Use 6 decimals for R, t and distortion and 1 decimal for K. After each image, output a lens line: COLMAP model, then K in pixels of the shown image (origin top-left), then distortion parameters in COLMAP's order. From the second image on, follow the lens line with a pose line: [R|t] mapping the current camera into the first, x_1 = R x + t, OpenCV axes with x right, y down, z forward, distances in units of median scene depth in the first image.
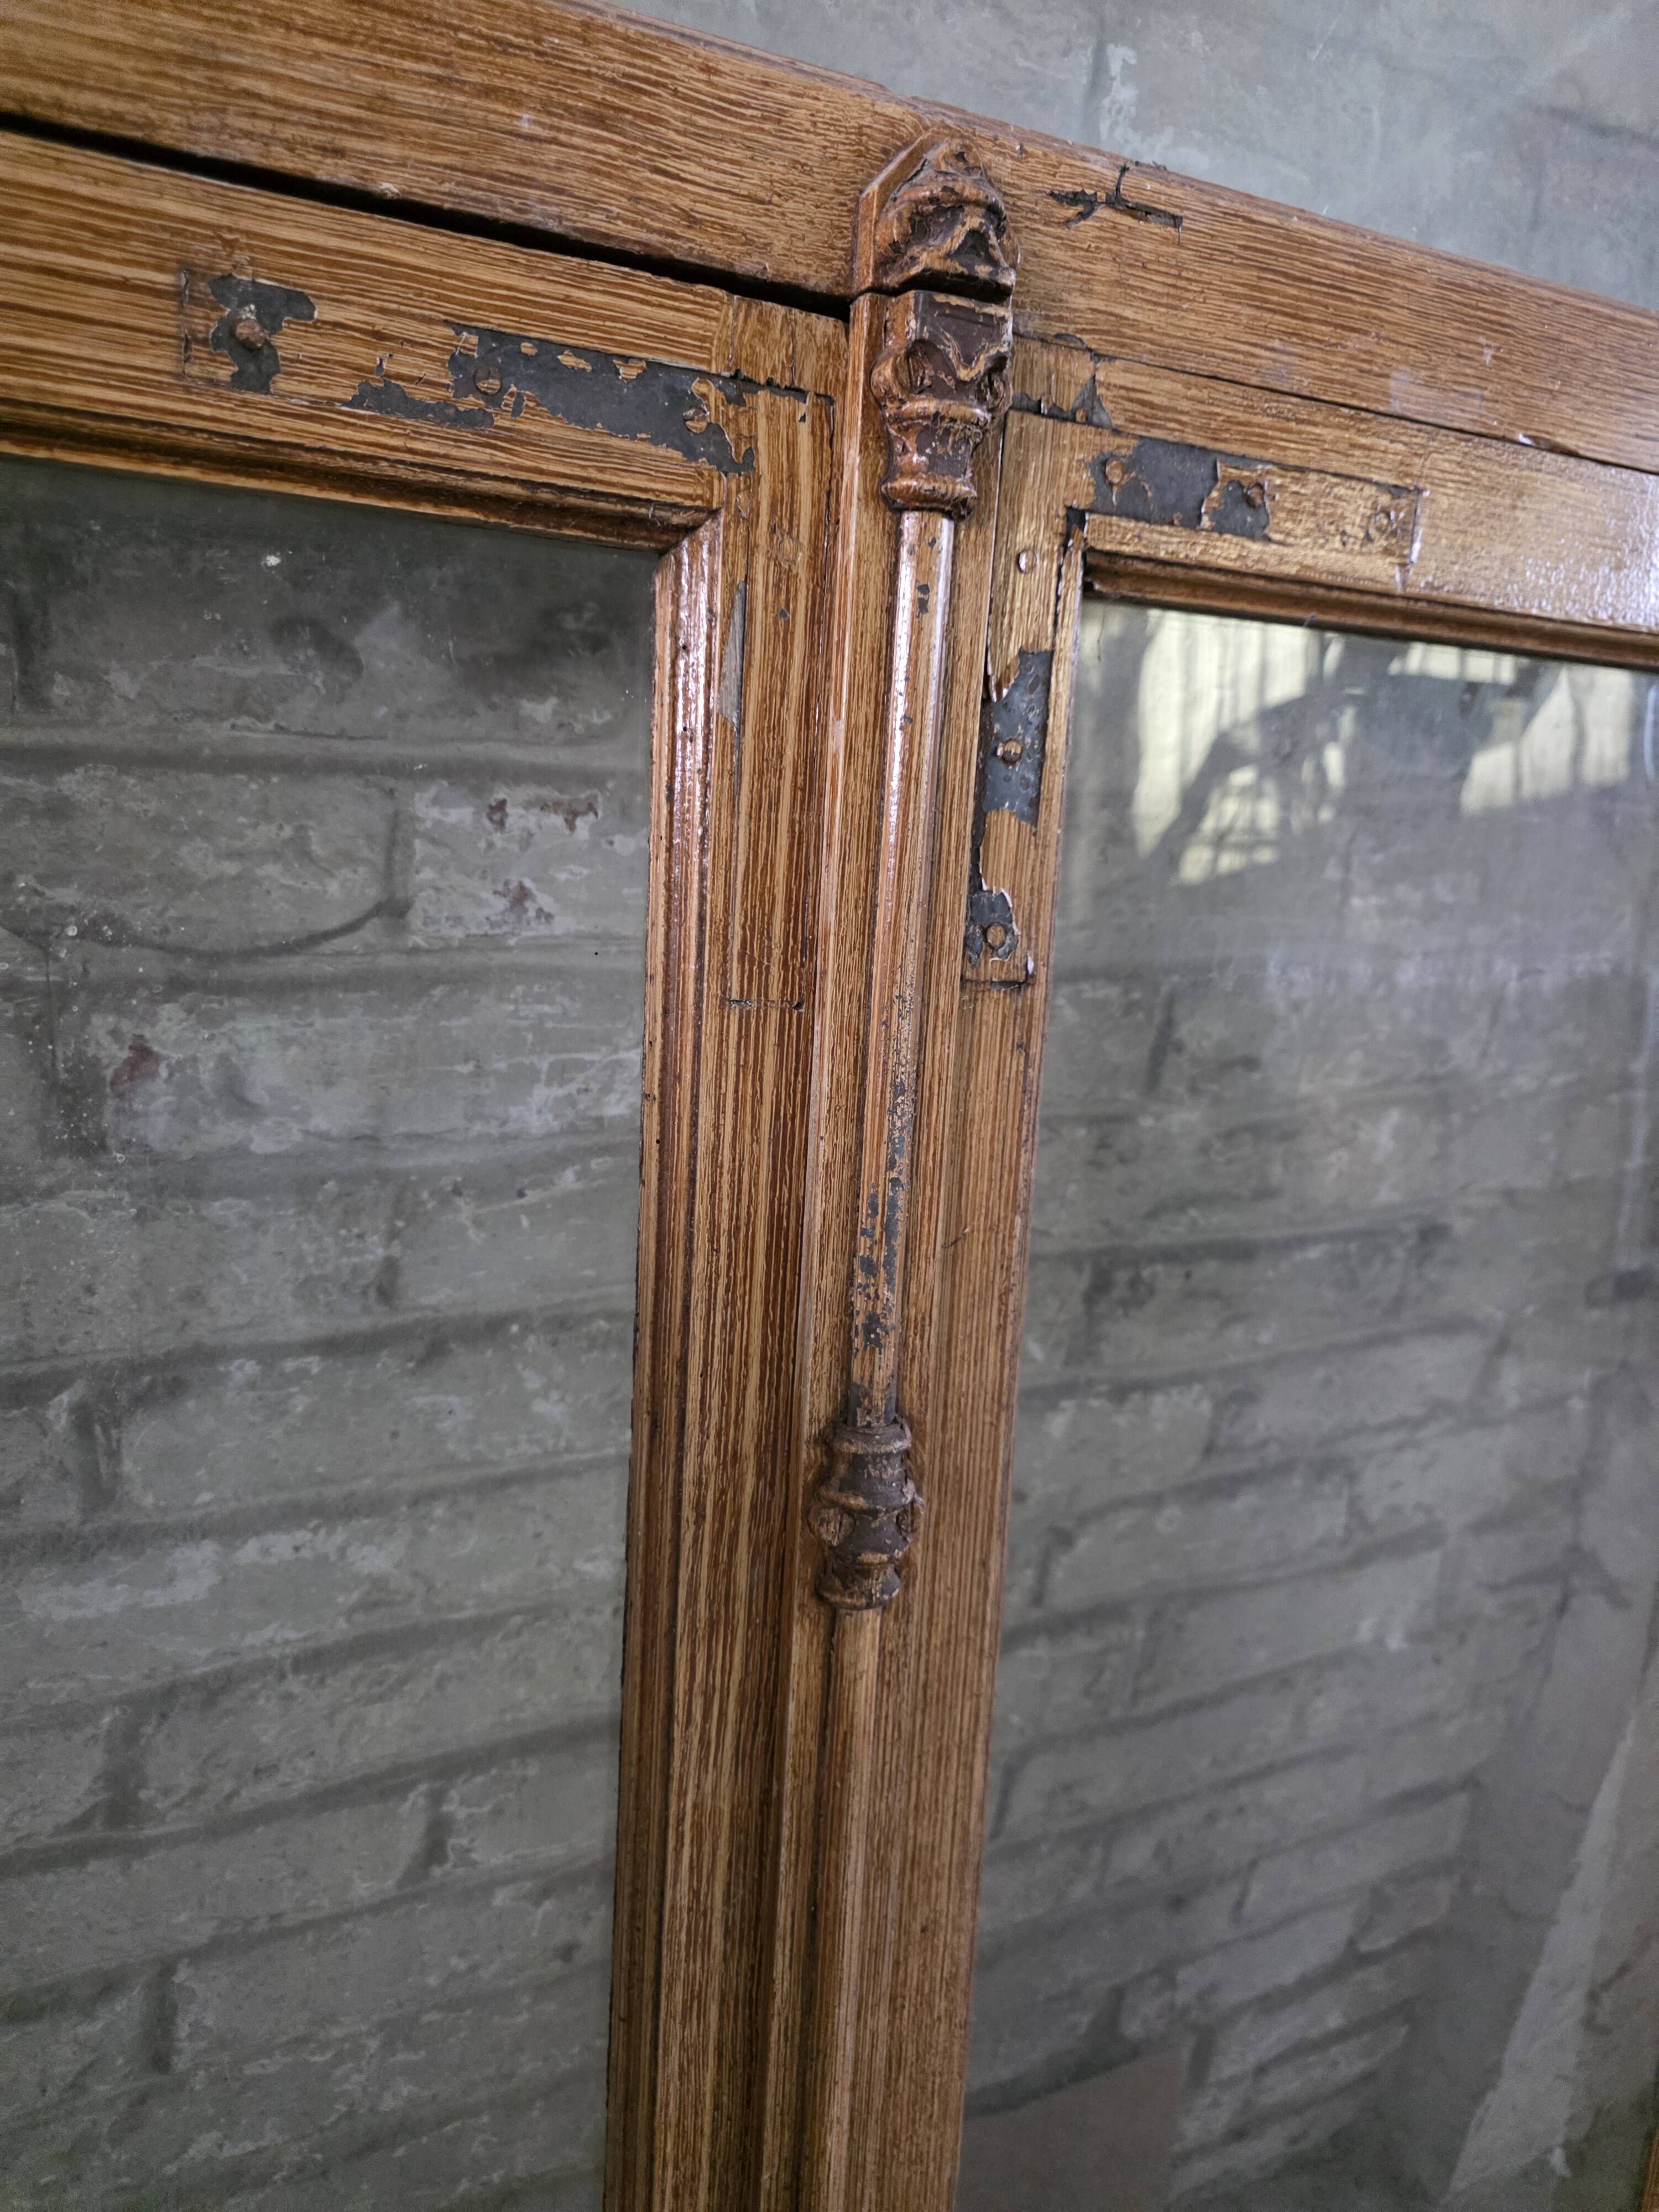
lens RADIAL K [[1516.8, 0, 812.8], [0, 1516.8, 1119.1], [0, 0, 1]] dist [0.023964, -0.023873]
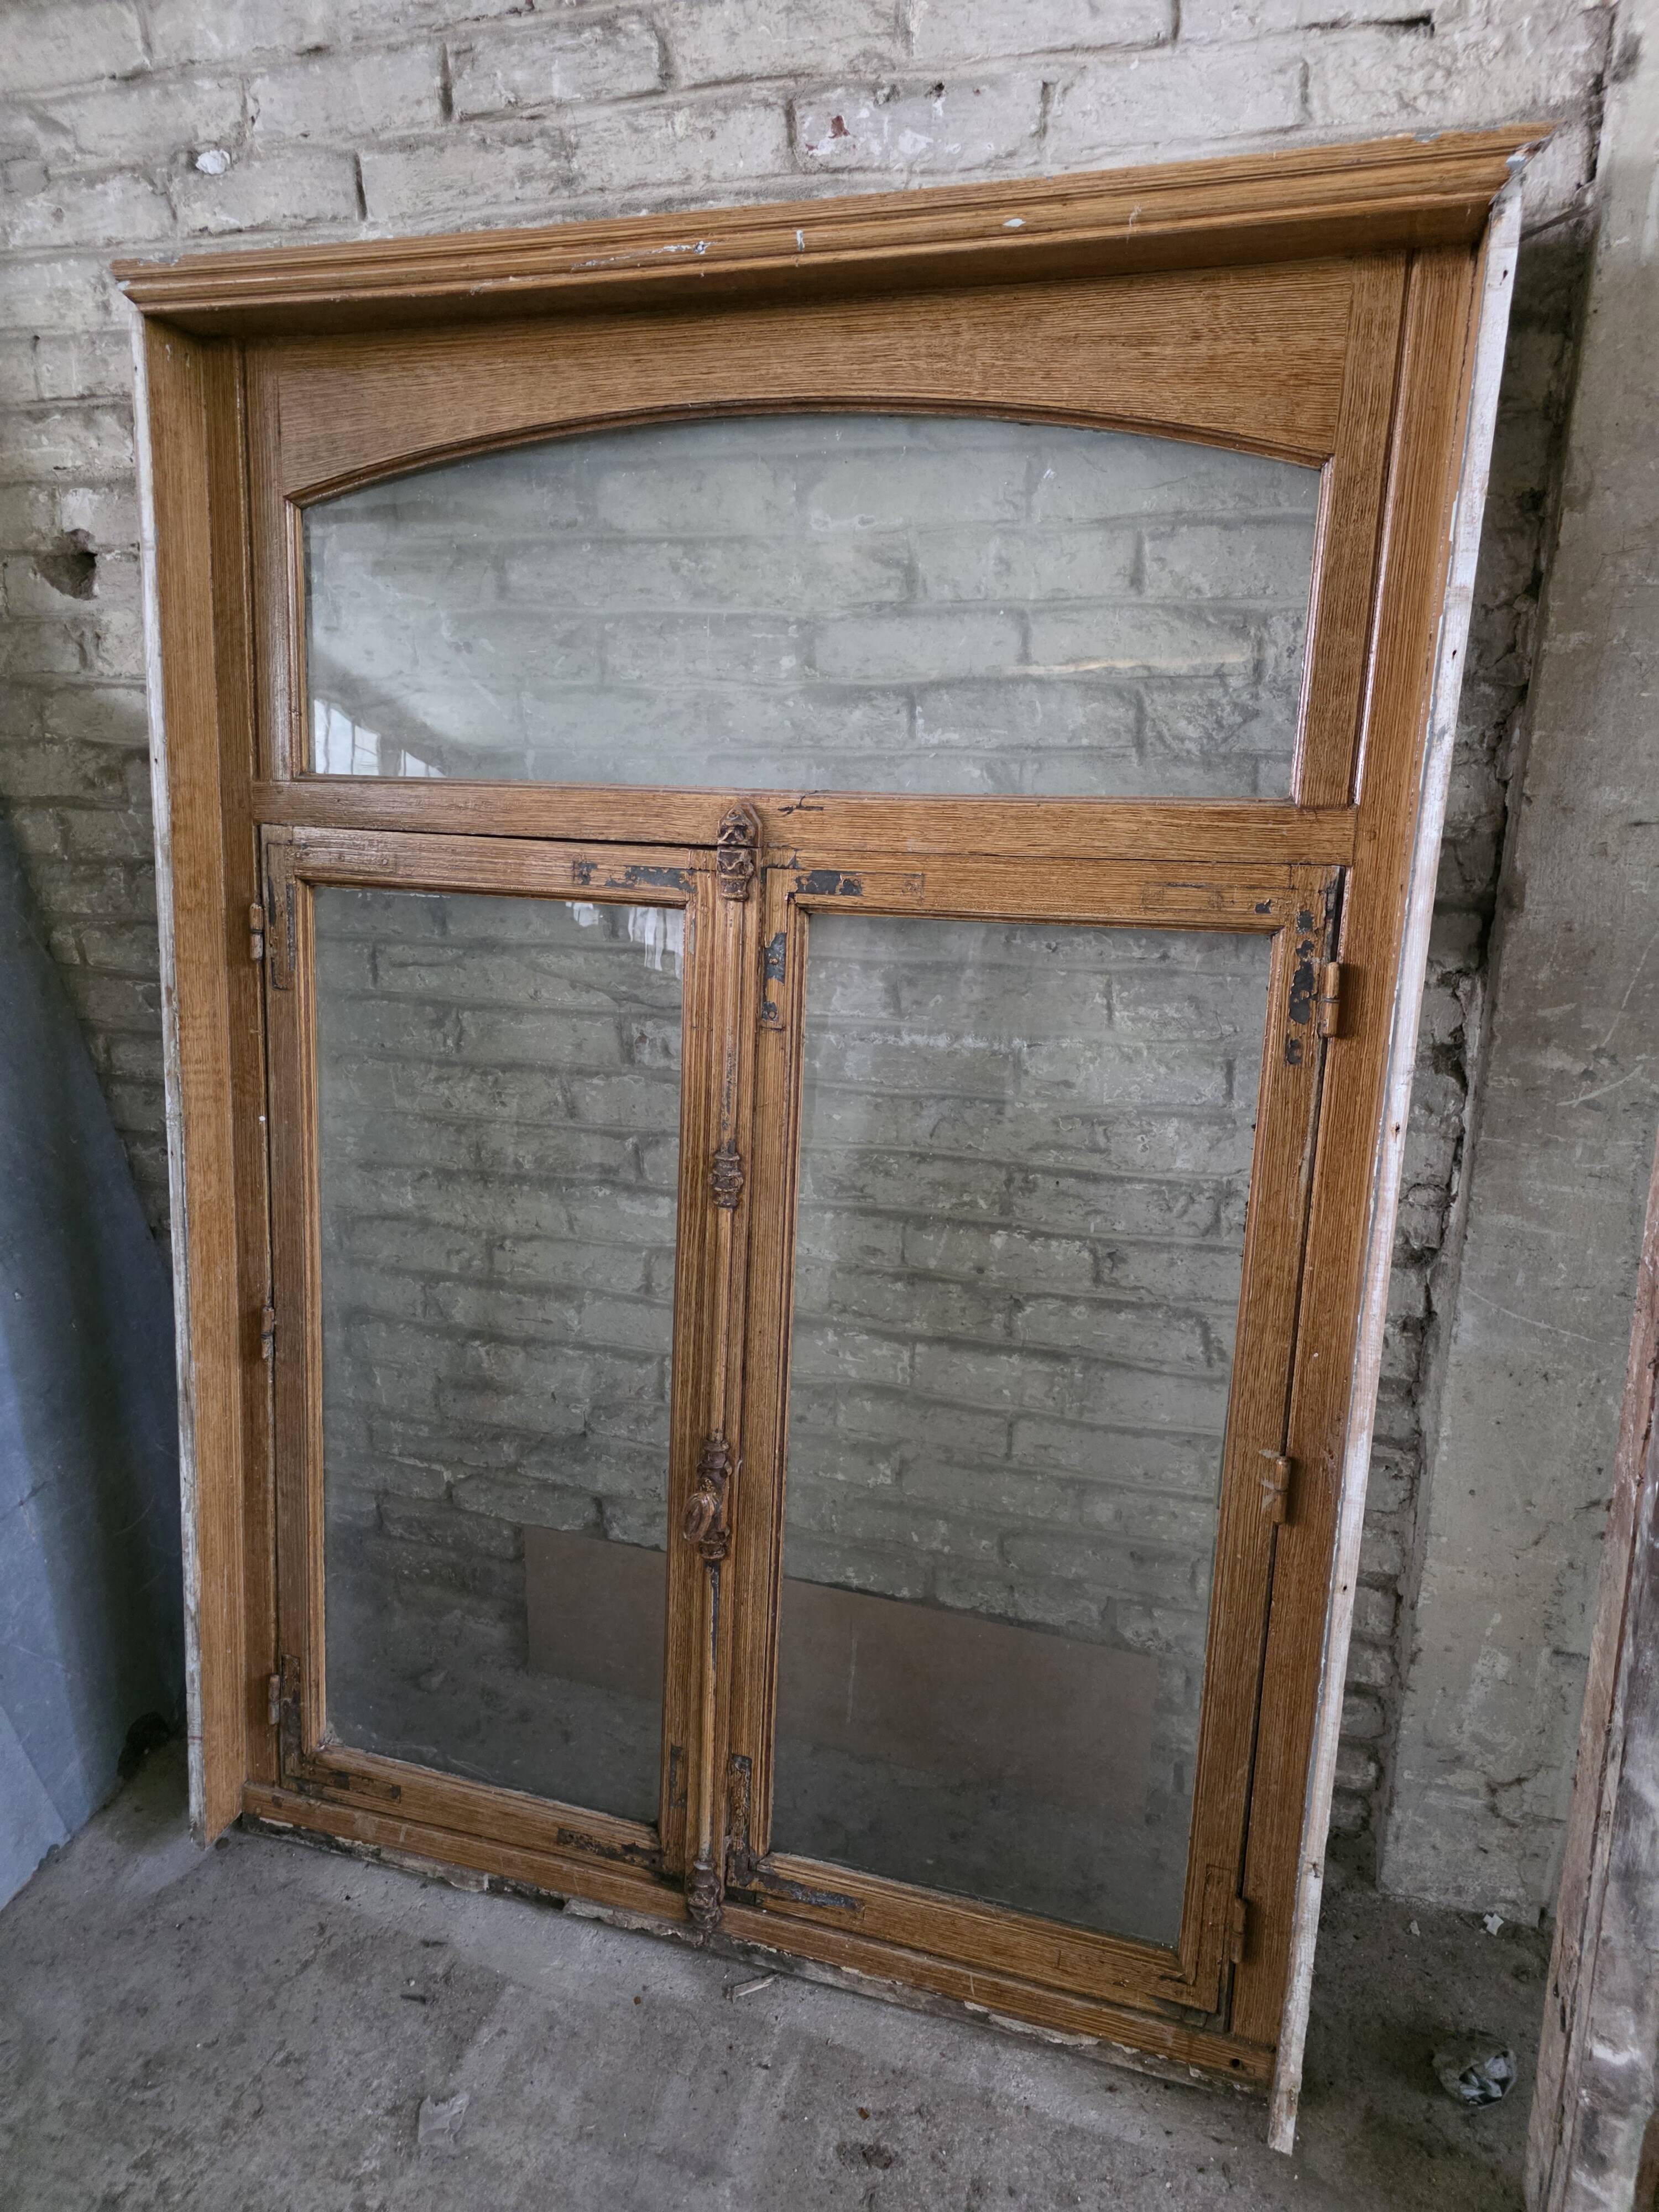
lens RADIAL K [[1488.0, 0, 826.3], [0, 1488.0, 1110.8], [0, 0, 1]] dist [0.054374, -0.043078]
pose [[0.724003, 0.104248, -0.681874, 1.891974], [-0.131516, 0.991243, 0.011905, 0.026704], [0.677143, 0.081058, 0.731373, -1.001235]]
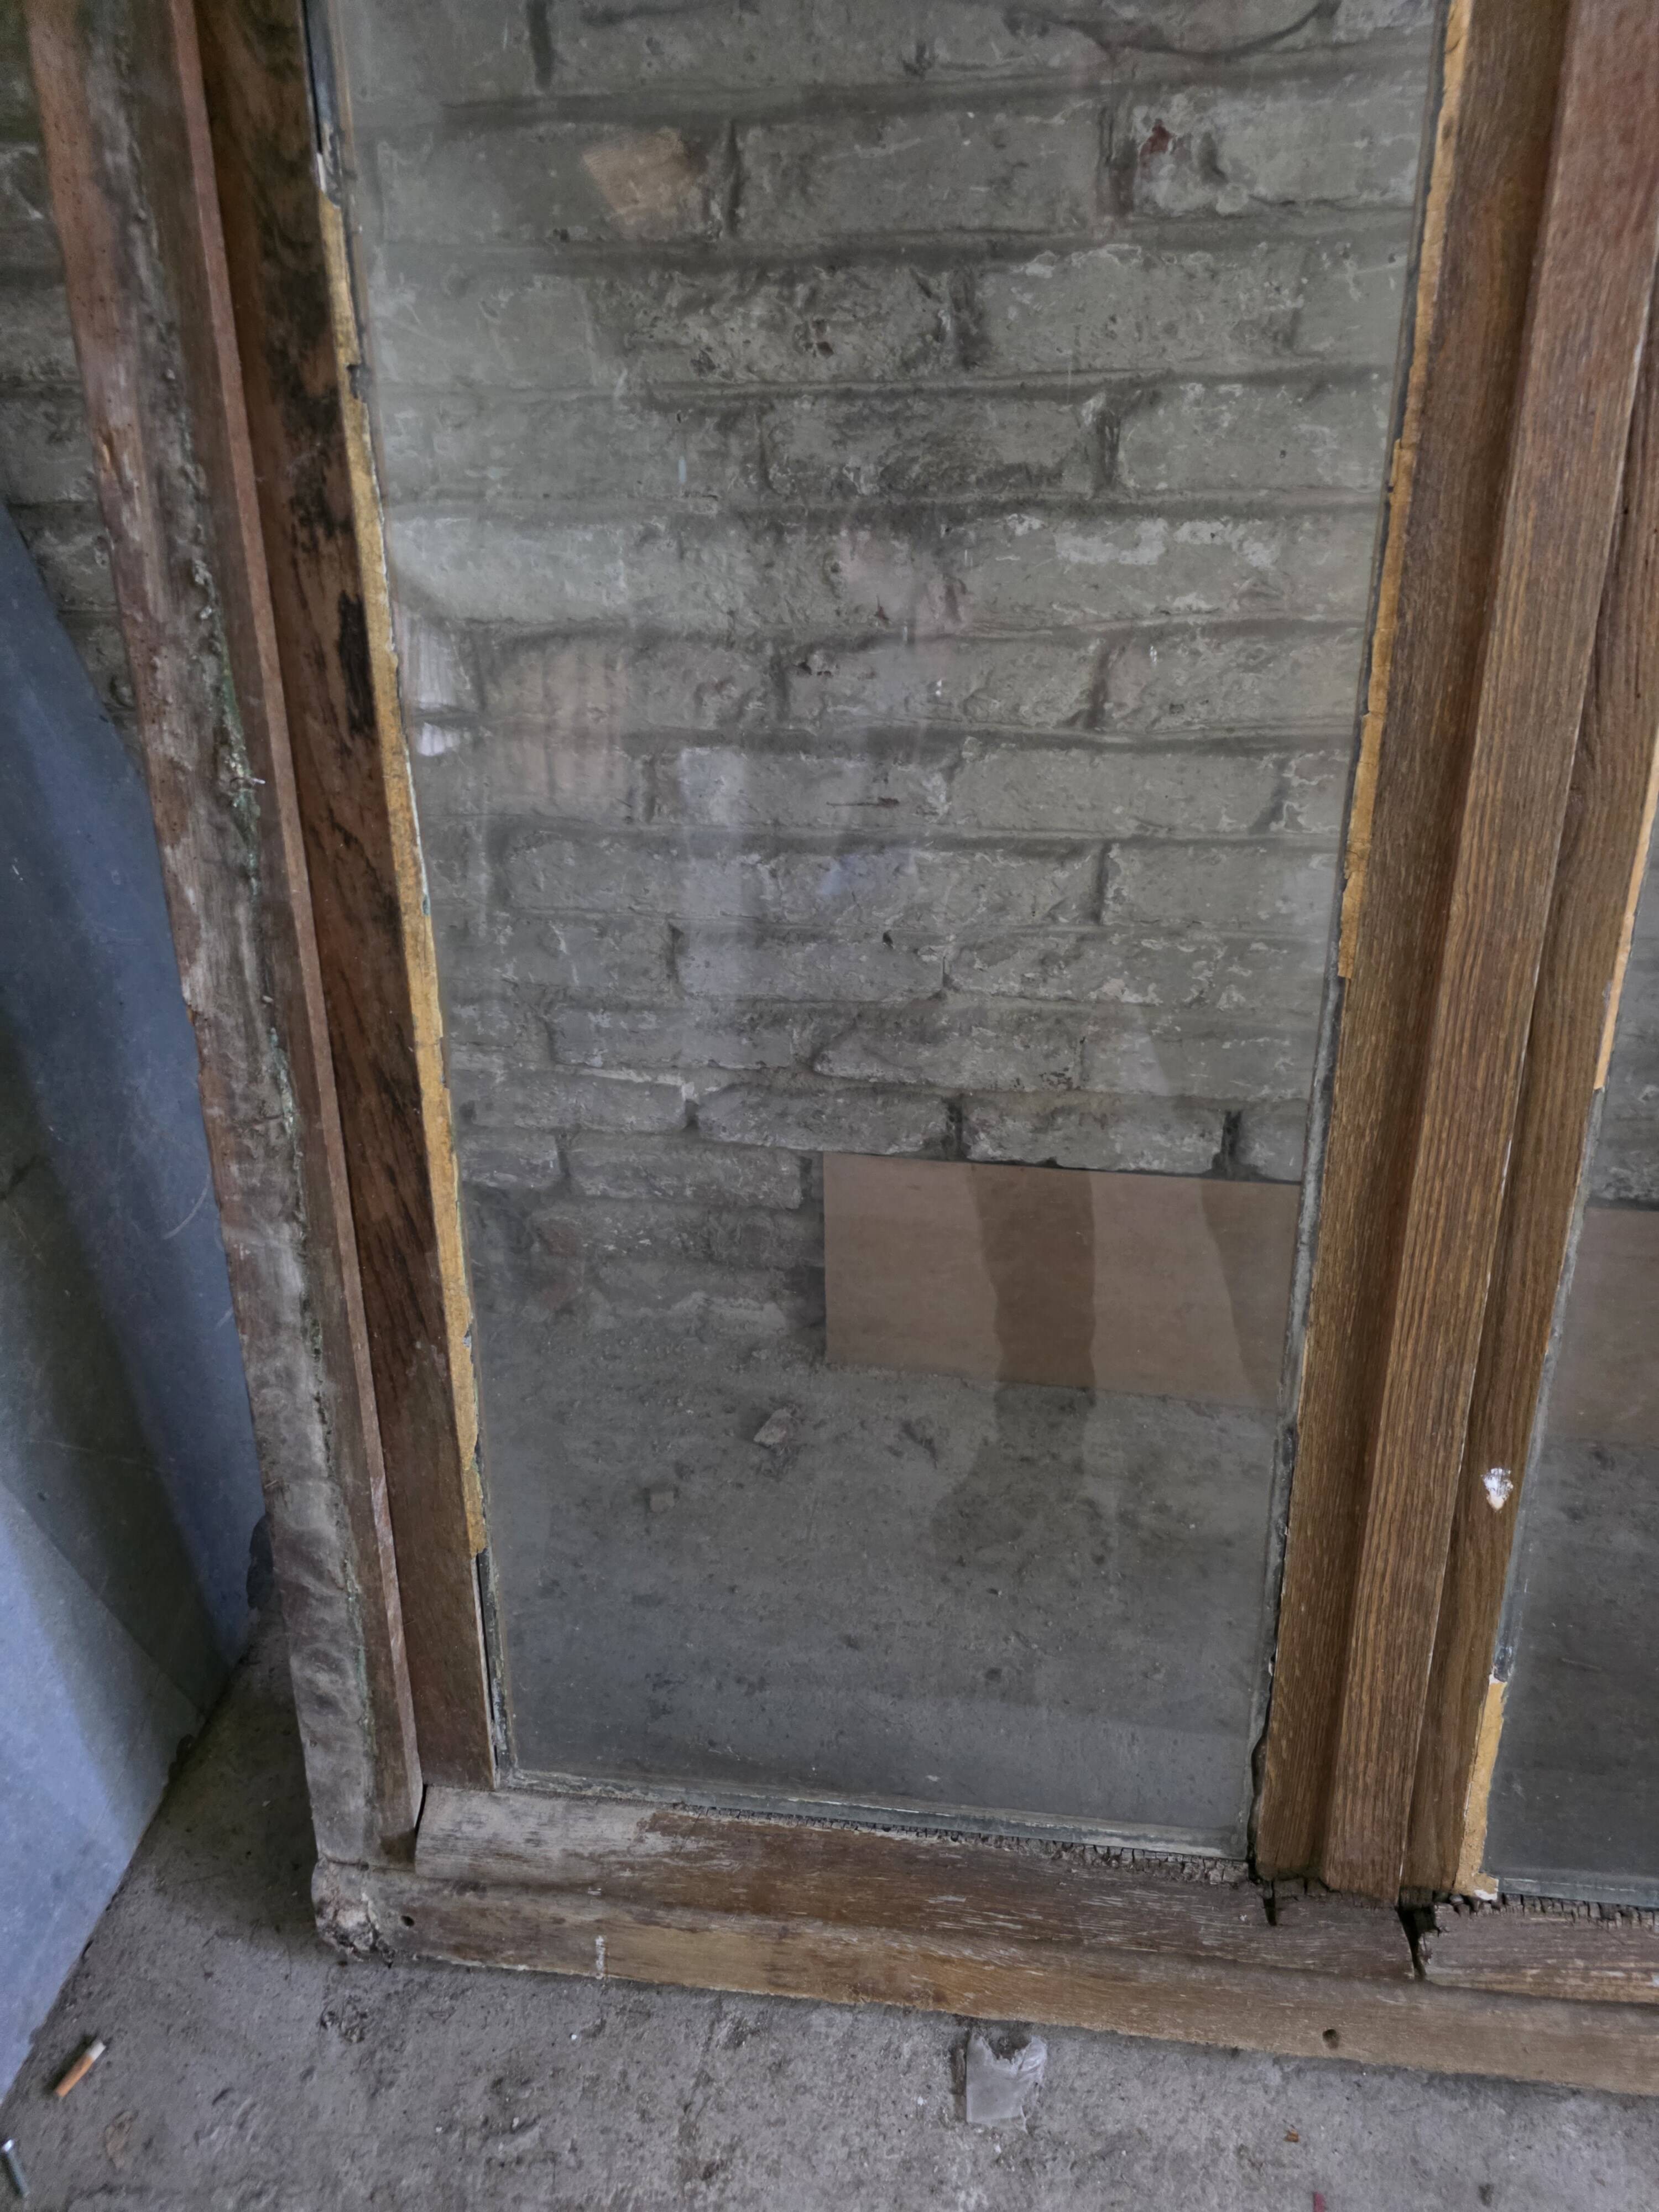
lens RADIAL K [[1488.0, 0, 849.8], [0, 1488.0, 1141.9], [0, 0, 1]] dist [0.054374, -0.043078]
pose [[0.828590, 0.183944, -0.528776, 0.302859], [-0.061600, 0.968704, 0.240455, 0.567045], [0.556457, -0.166666, 0.813989, -0.609975]]
